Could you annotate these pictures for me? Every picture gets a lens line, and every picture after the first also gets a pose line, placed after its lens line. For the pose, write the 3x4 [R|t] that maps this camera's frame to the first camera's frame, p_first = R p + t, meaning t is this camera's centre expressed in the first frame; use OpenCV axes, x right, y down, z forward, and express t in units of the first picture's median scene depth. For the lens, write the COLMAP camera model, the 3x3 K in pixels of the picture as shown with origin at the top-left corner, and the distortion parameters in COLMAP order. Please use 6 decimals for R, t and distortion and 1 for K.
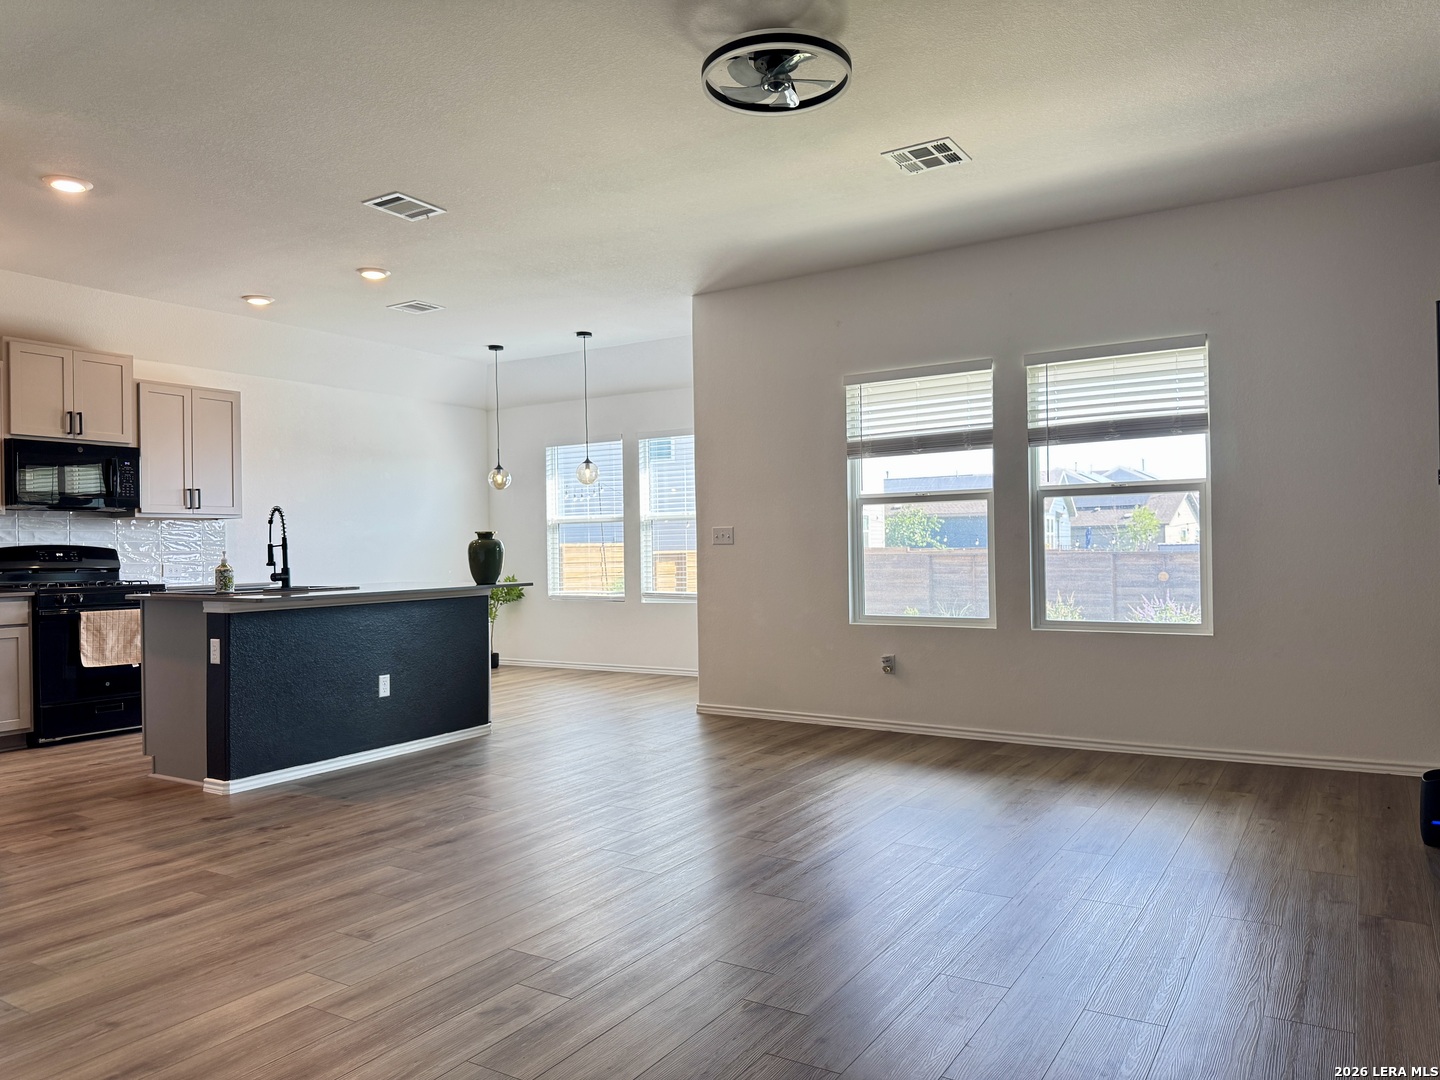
lens RADIAL K [[1012.5, 0, 720.0], [0, 1012.5, 540.0], [0, 0, 1]] dist [0.004849, 0.000403]
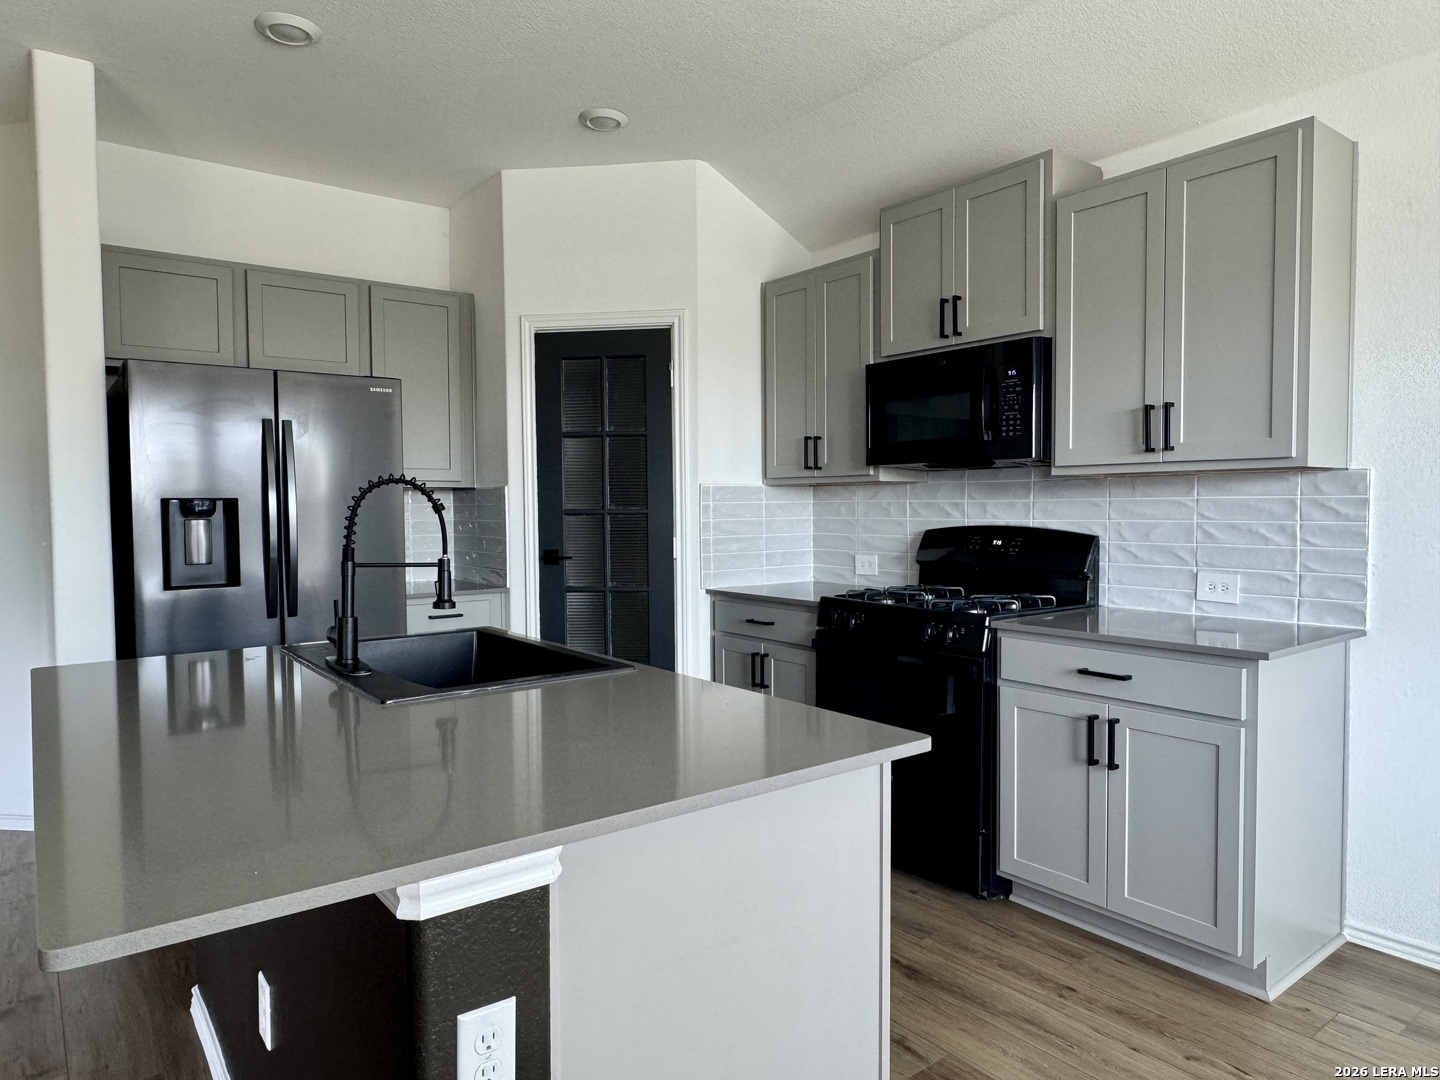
lens RADIAL K [[940.0, 0, 720.0], [0, 940.0, 540.0], [0, 0, 1]] dist [0.002082, 0.000517]
pose [[-0.344819, 0.053890, -0.937121, -0.064820], [0.020339, 0.998545, 0.049938, -0.014152], [0.938449, -0.001841, -0.345413, 0.820947]]
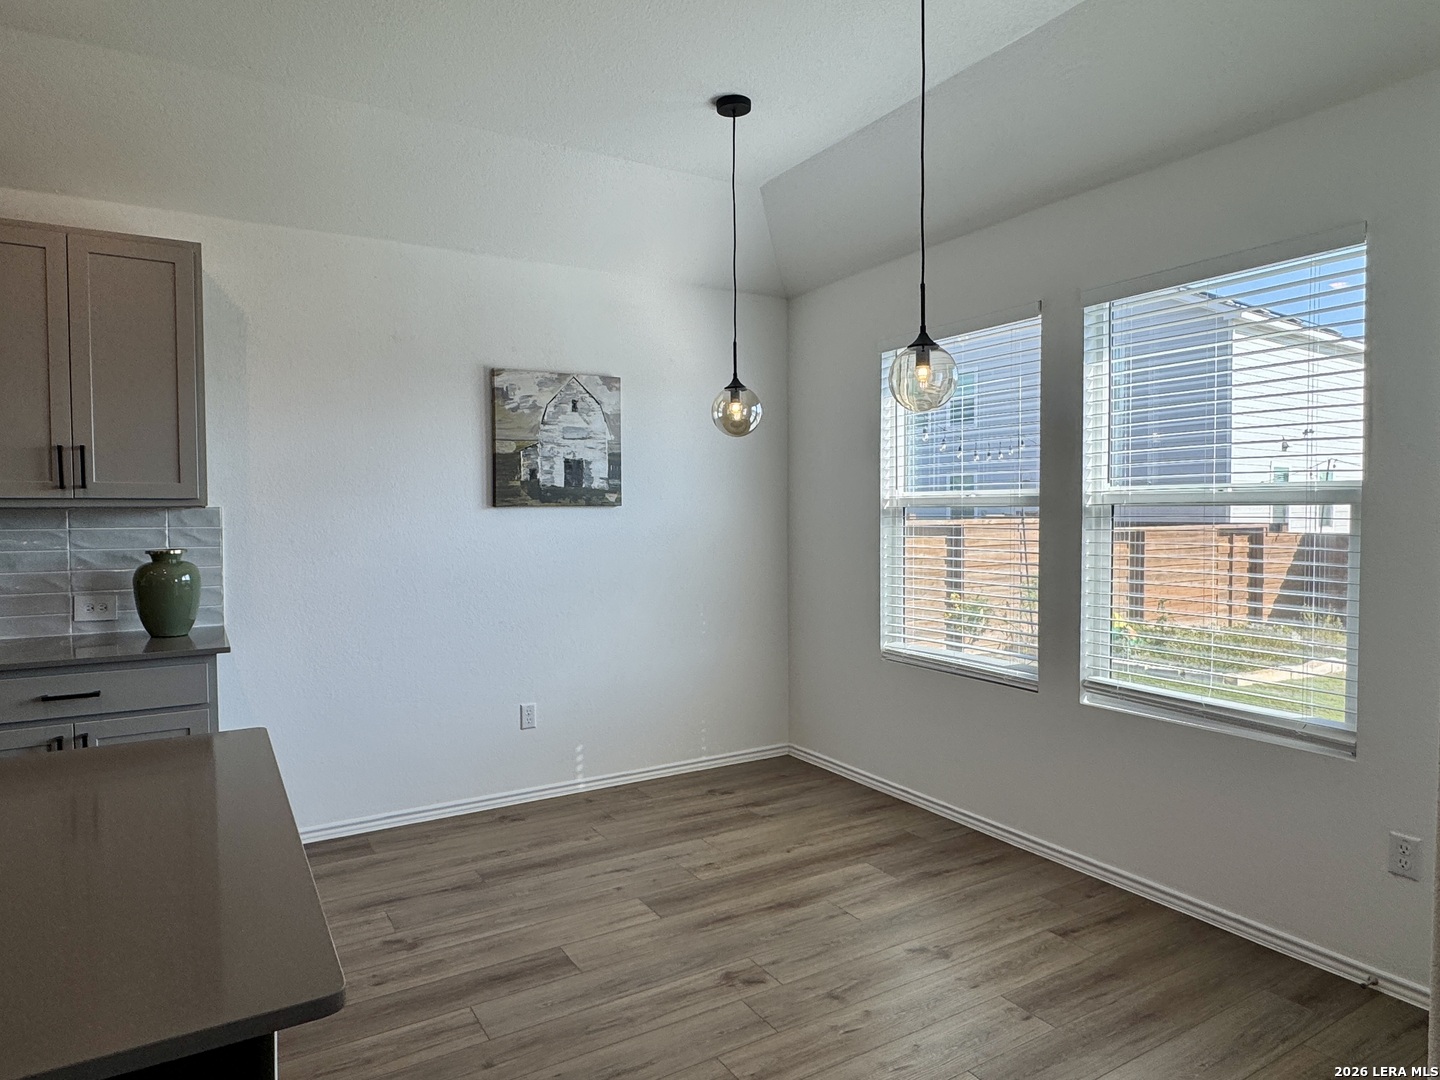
lens RADIAL K [[874.8, 0, 720.0], [0, 874.8, 540.0], [0, 0, 1]] dist [0.001781, 0.000288]
pose [[0.891657, 0.024756, -0.452033, -0.052074], [-0.003455, 0.998847, 0.047887, -0.023102], [0.452698, -0.041137, 0.890715, 0.657854]]
